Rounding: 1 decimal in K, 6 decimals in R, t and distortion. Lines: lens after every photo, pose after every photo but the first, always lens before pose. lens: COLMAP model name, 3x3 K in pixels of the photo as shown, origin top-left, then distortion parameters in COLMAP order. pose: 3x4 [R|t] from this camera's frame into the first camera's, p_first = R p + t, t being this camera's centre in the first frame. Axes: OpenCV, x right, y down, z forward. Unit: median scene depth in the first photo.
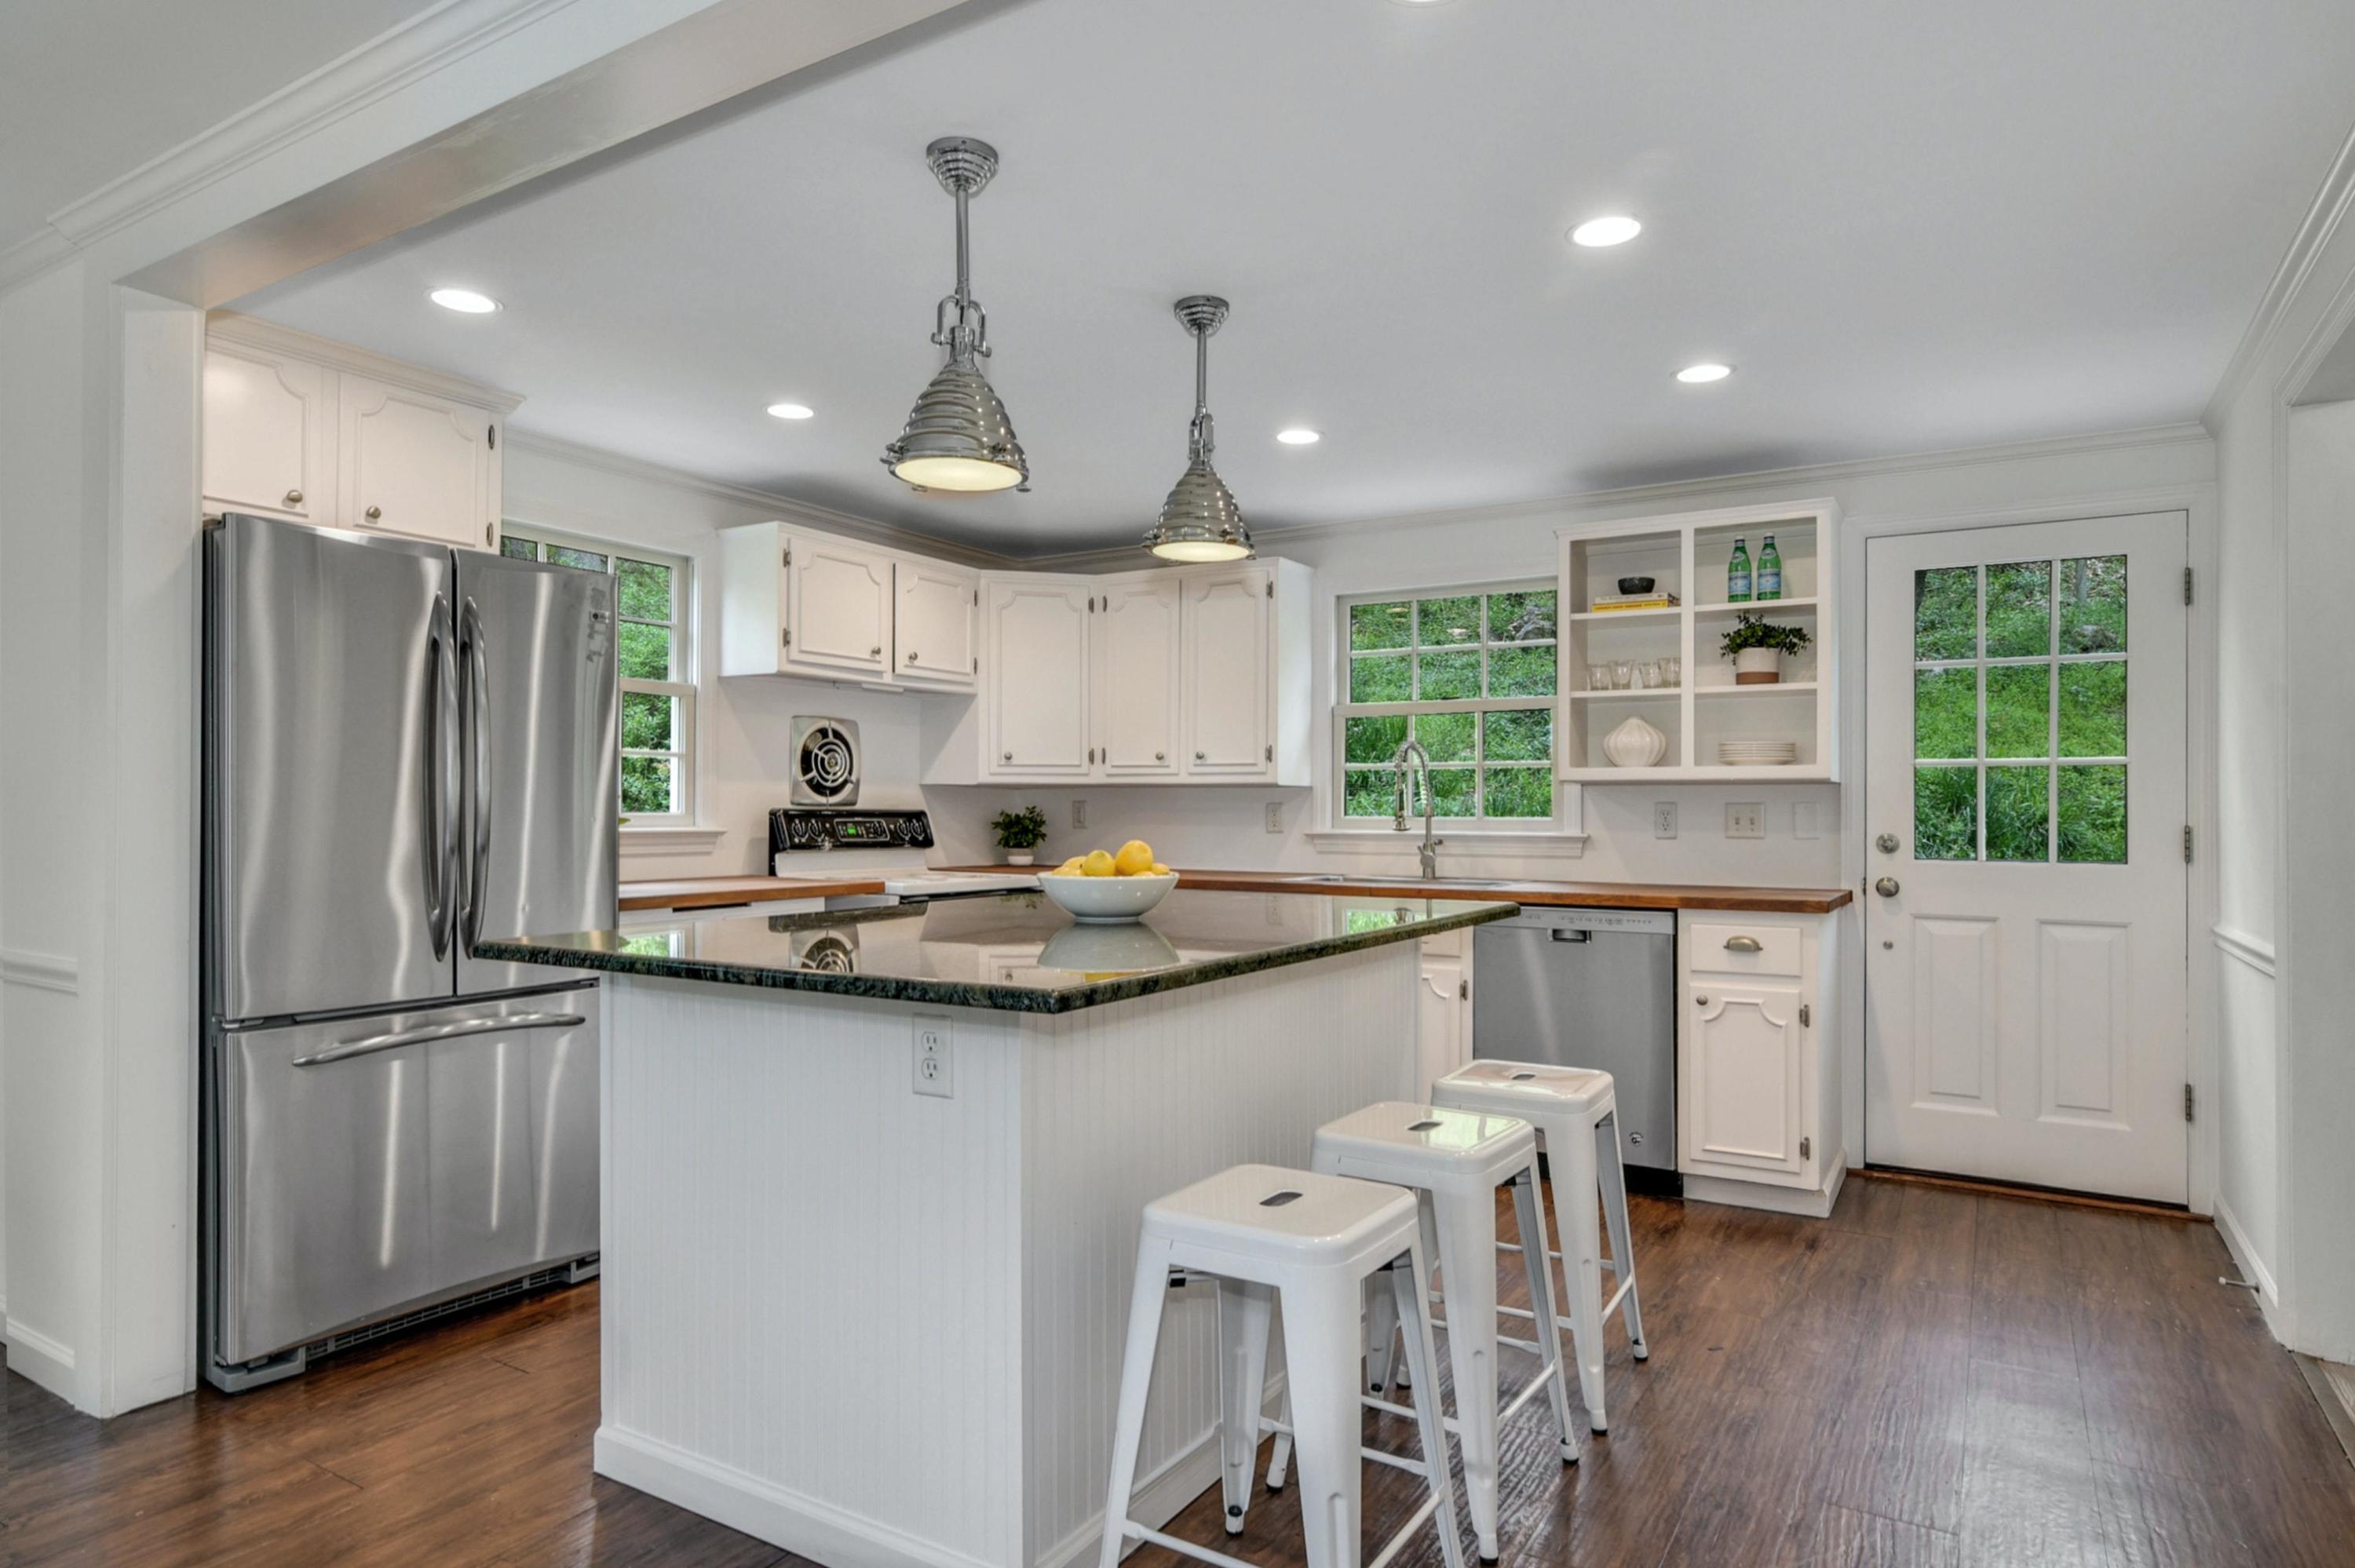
lens RADIAL K [[1351.1, 0, 1192.9], [0, 1351.1, 805.7], [0, 0, 1]] dist [-0.017105, -0.003914]
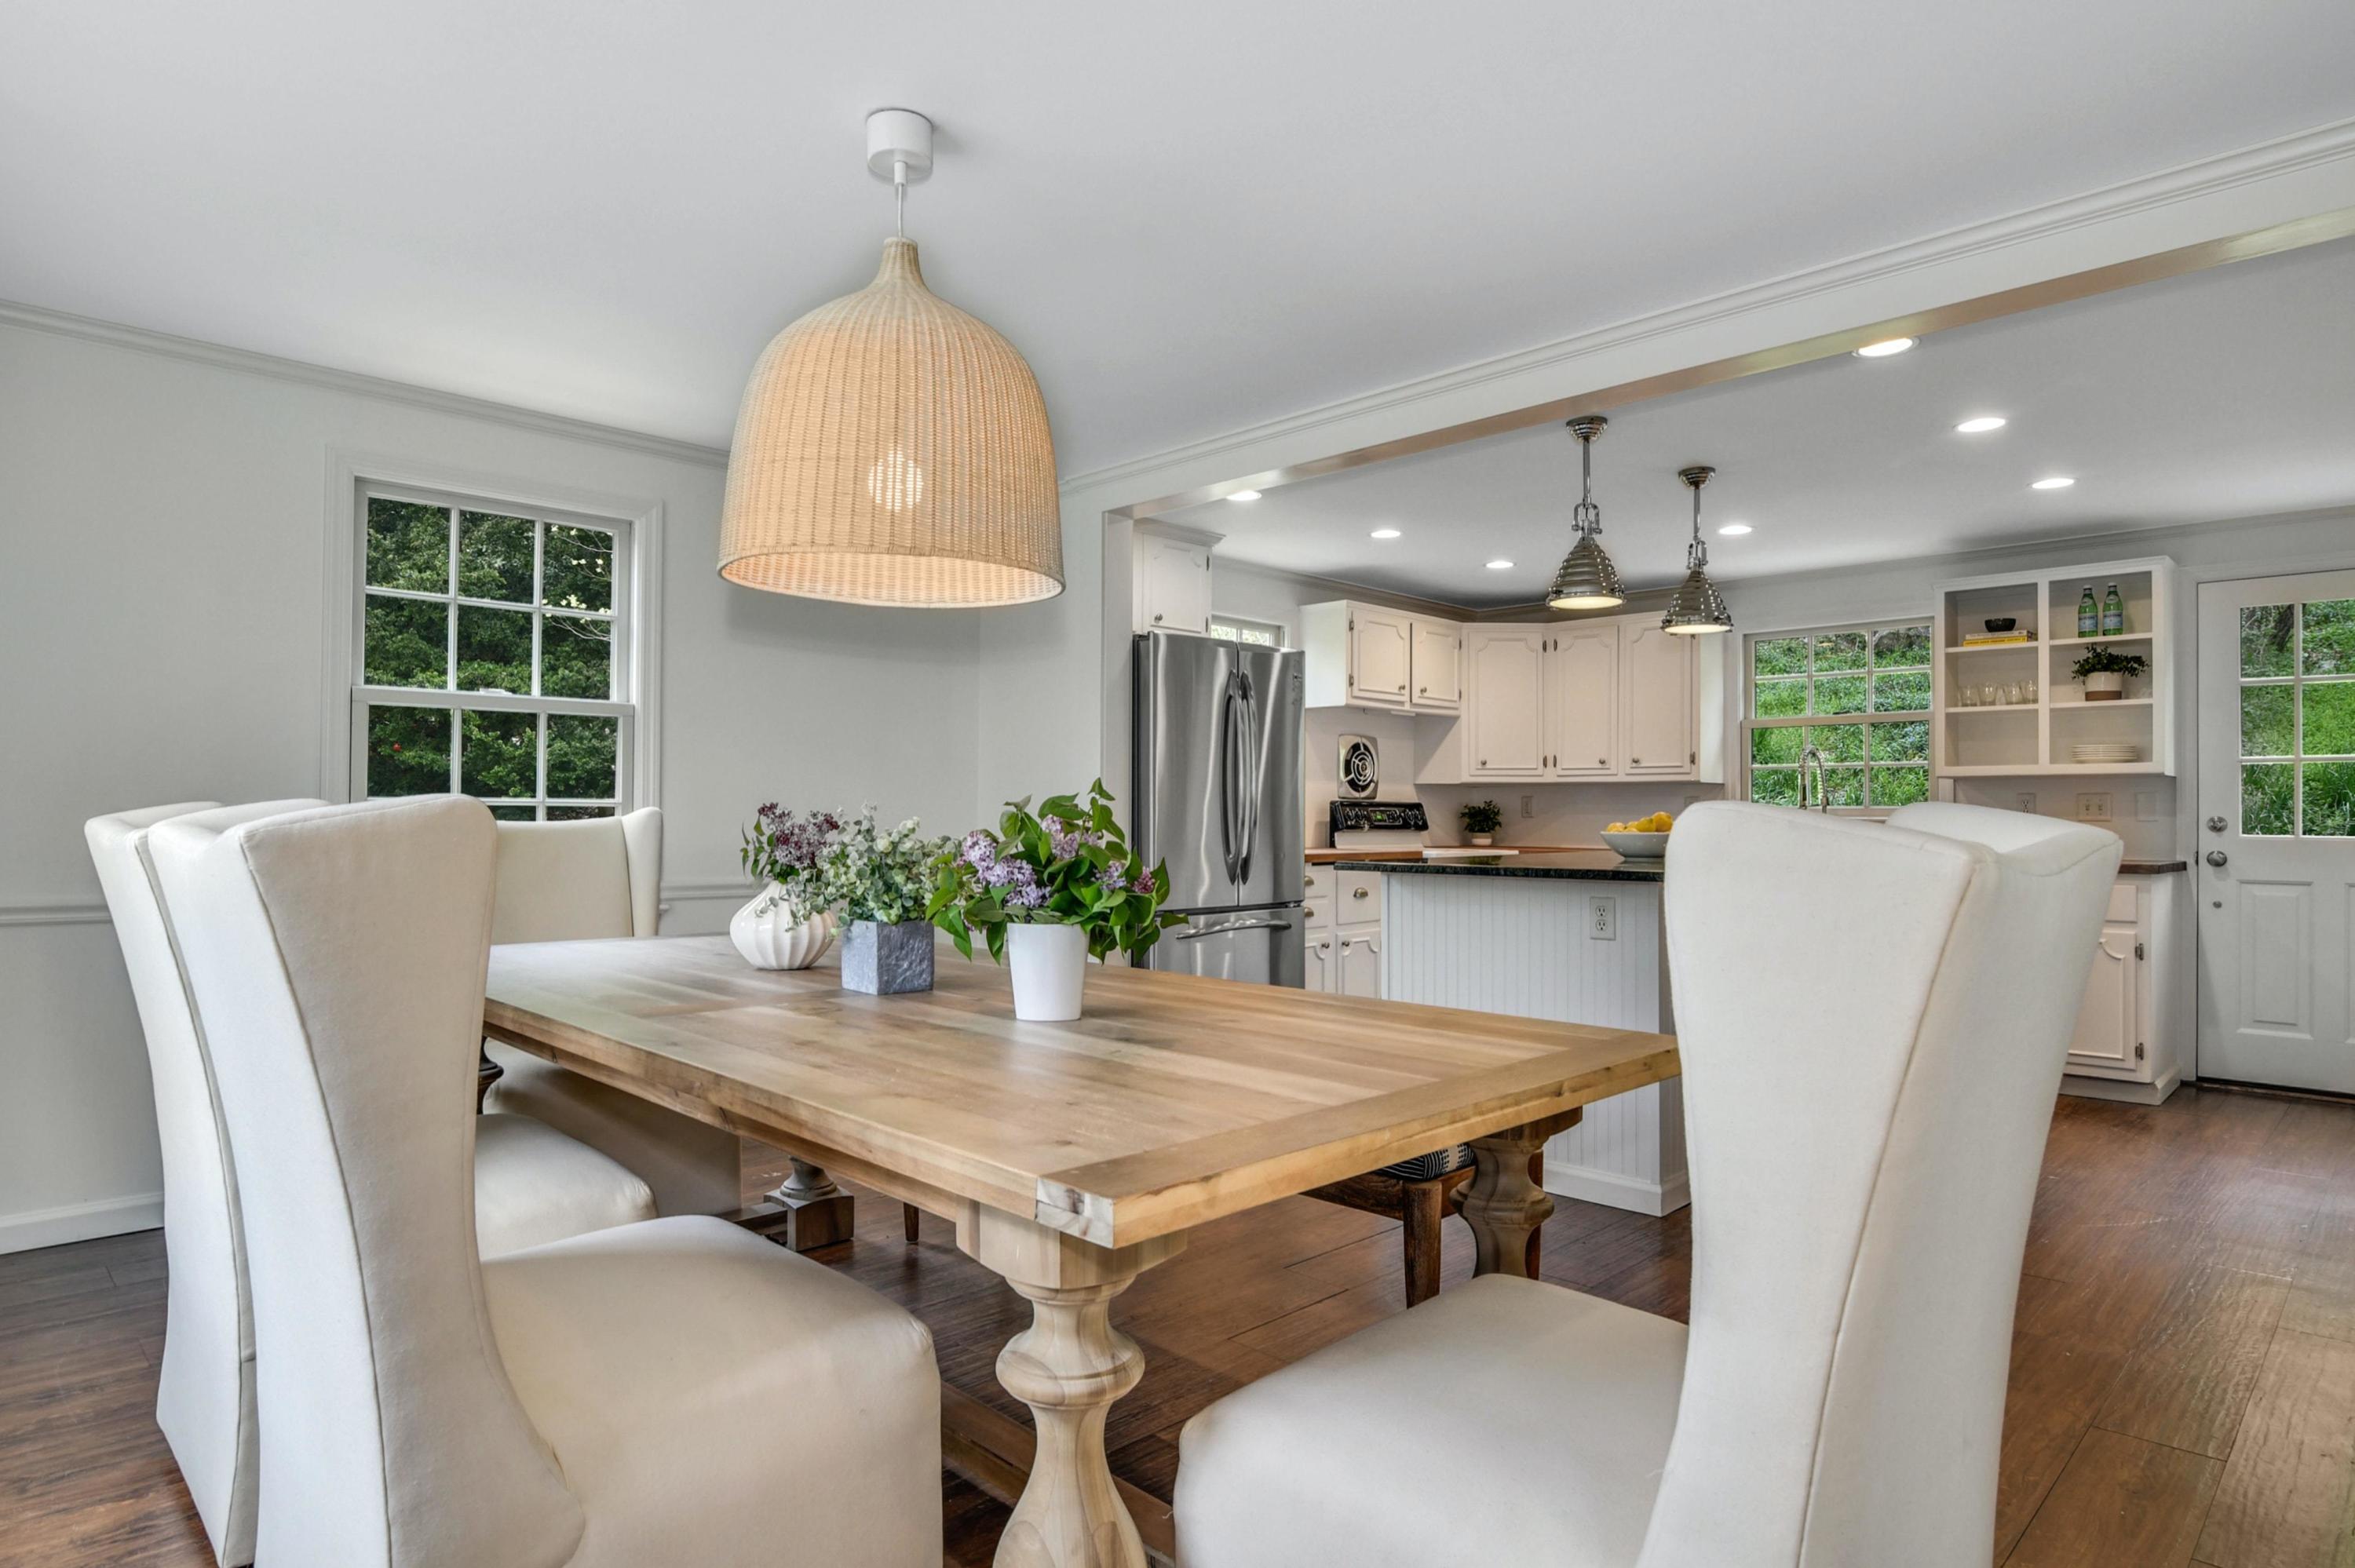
lens RADIAL K [[1351.1, 0, 1204.0], [0, 1351.1, 817.5], [0, 0, 1]] dist [-0.017105, -0.003914]
pose [[0.976988, -0.001539, -0.213291, -0.141615], [0.002509, 0.999988, 0.004277, 0.013492], [0.213282, -0.004714, 0.976979, -0.416798]]
